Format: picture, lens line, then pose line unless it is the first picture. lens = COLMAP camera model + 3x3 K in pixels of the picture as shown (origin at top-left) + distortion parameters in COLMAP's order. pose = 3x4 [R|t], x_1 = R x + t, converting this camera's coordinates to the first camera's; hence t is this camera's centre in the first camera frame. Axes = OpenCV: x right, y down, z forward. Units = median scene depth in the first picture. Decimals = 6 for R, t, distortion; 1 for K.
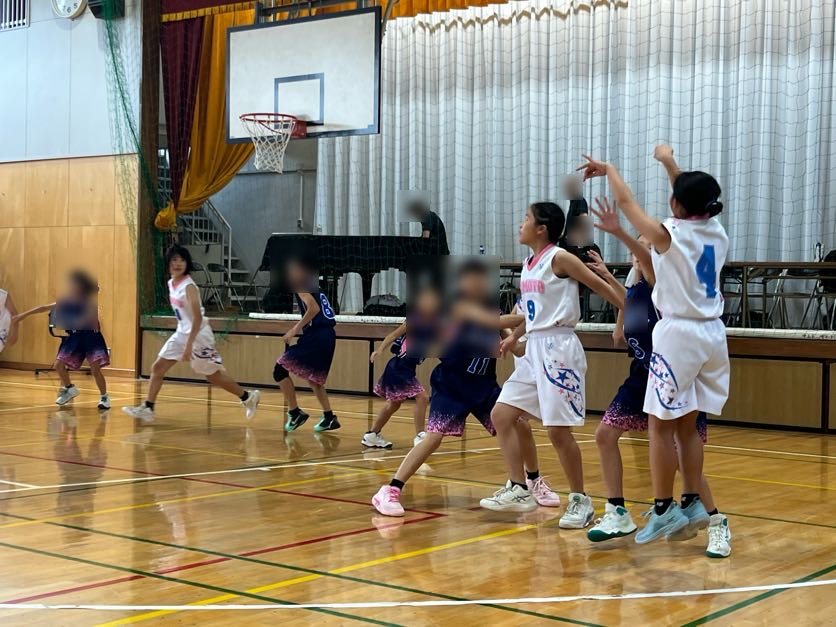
lens RADIAL K [[1338.7, 0, 416.6], [0, 1338.7, 314.1], [0, 0, 1]] dist [0.060784, 0.000000]
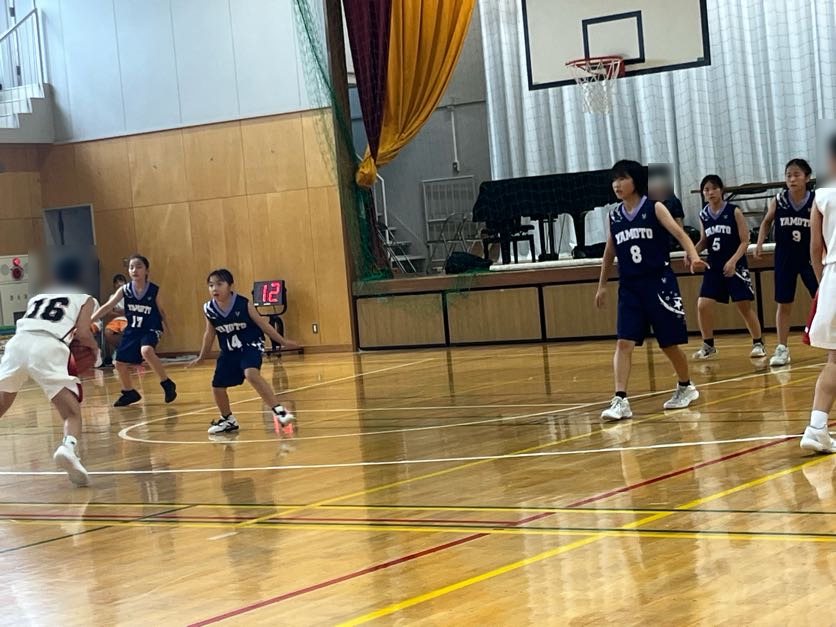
lens RADIAL K [[1840.1, 0, 416.8], [0, 1840.1, 309.3], [0, 0, 1]] dist [0.104682, 0.000000]
pose [[0.993964, -0.103789, 0.035551, -0.188973], [0.103166, 0.994484, 0.018924, -0.000350], [-0.037319, -0.015142, 0.999189, -0.232842]]
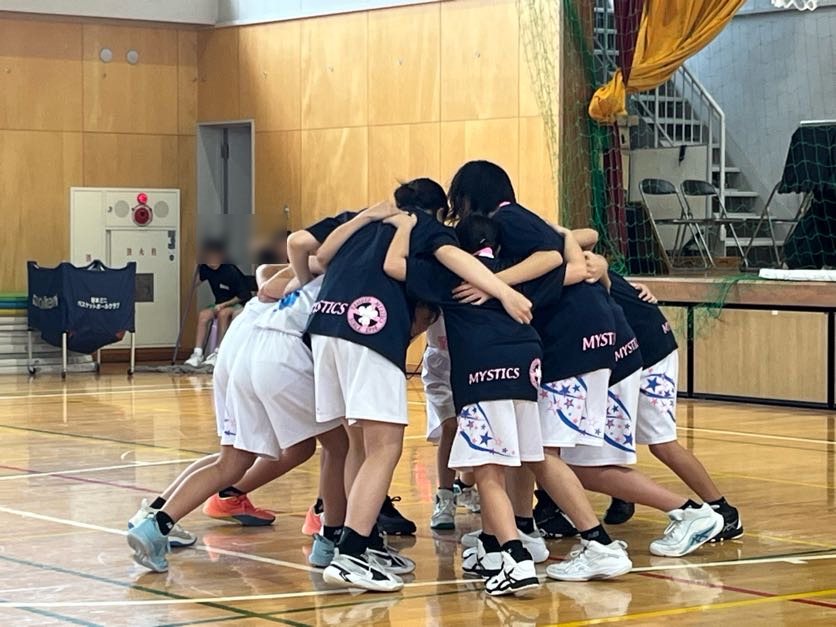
lens RADIAL K [[2402.8, 0, 417.9], [0, 2402.8, 310.9], [0, 0, 1]] dist [0.131458, 0.000000]
pose [[0.965339, -0.009079, -0.260842, -0.002648], [0.013730, 0.999777, 0.016016, -0.001395], [0.260639, -0.019043, 0.965249, 0.009966]]
